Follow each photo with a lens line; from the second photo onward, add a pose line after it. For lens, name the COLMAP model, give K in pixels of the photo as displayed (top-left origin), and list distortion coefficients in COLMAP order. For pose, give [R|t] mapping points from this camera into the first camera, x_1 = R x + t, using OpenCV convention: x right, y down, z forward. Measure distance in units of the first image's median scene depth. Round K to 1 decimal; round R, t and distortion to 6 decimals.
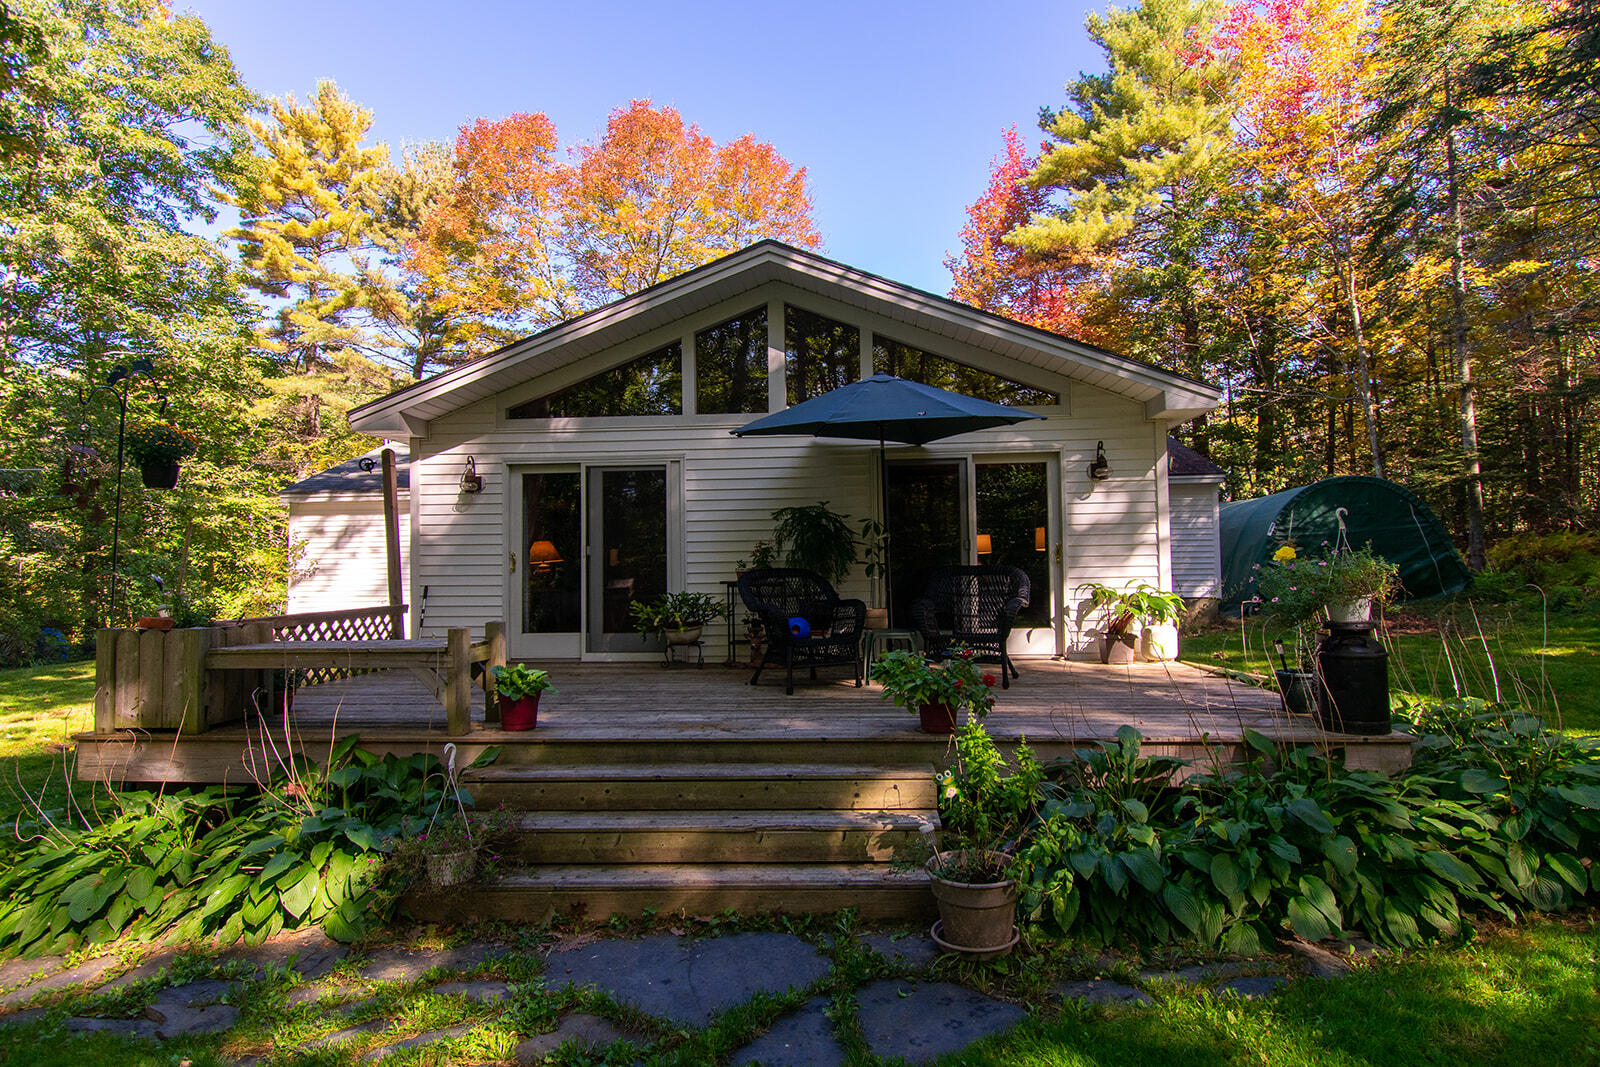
lens RADIAL K [[875.2, 0, 799.6], [0, 875.2, 532.4], [0, 0, 1]] dist [-0.005579, -0.000909]
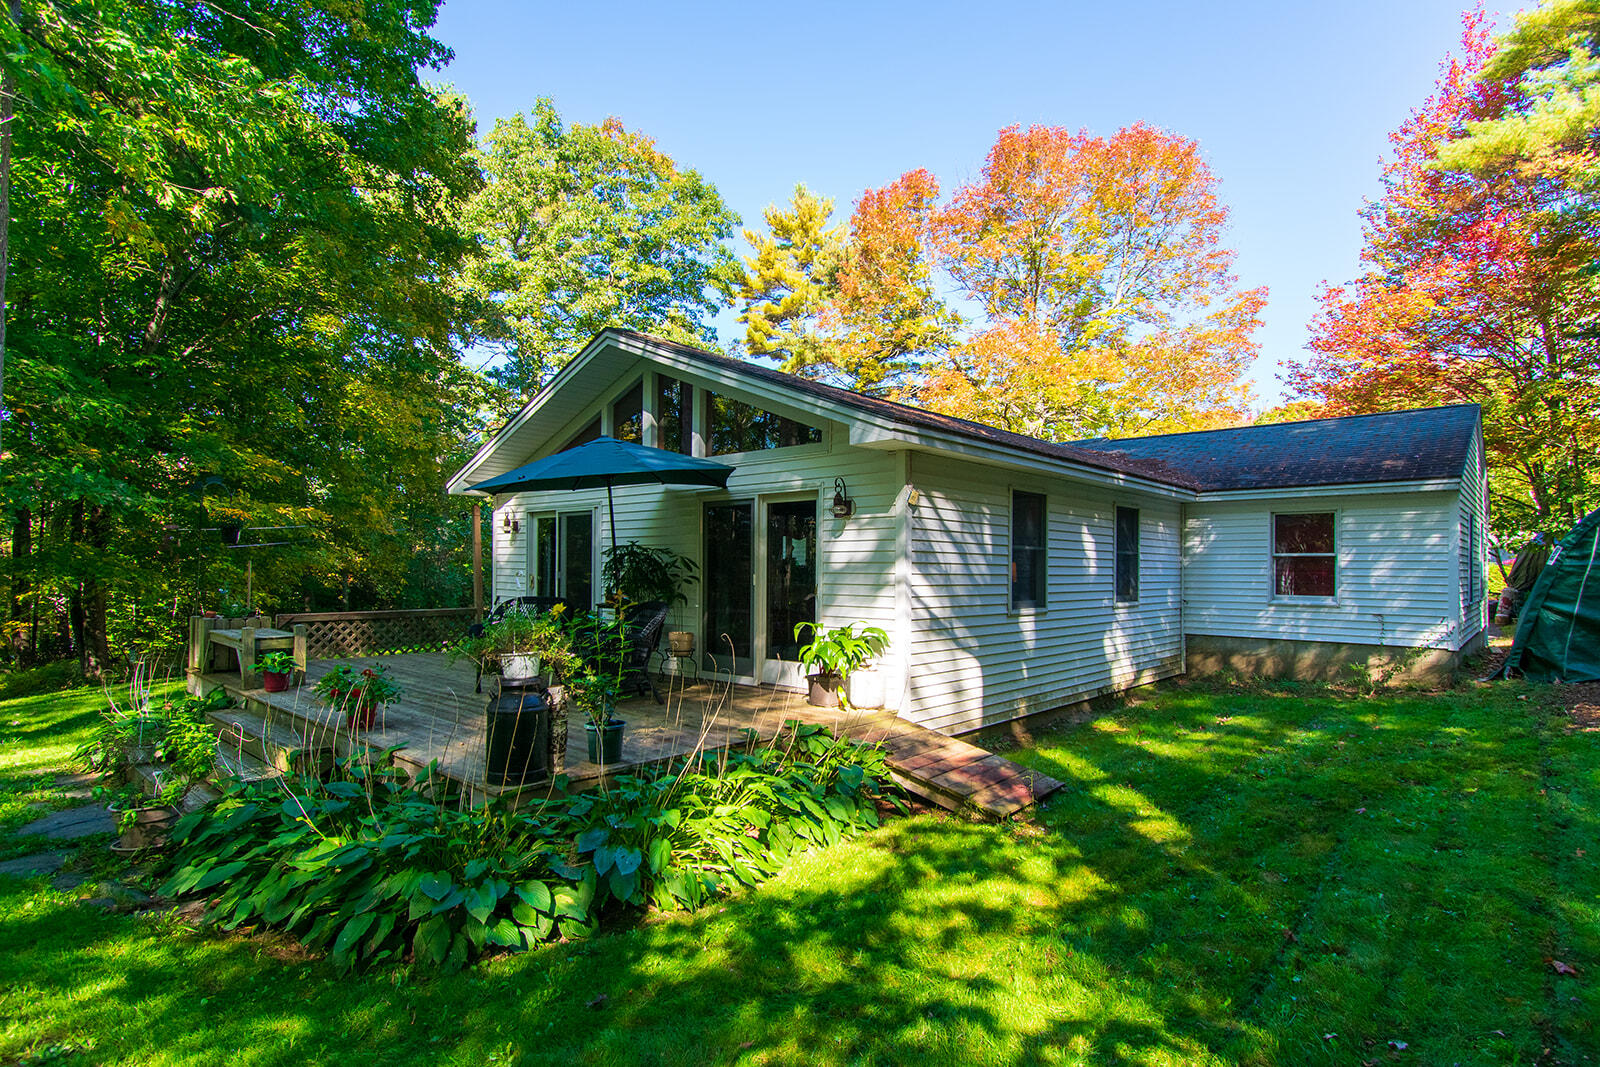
lens RADIAL K [[813.0, 0, 794.7], [0, 813.0, 567.6], [0, 0, 1]] dist [0.004007, 0.001010]
pose [[0.780537, 0.021041, -0.624755, 0.817919], [0.004889, 0.999197, 0.039760, -0.038113], [0.625091, -0.034088, 0.779808, 0.240728]]
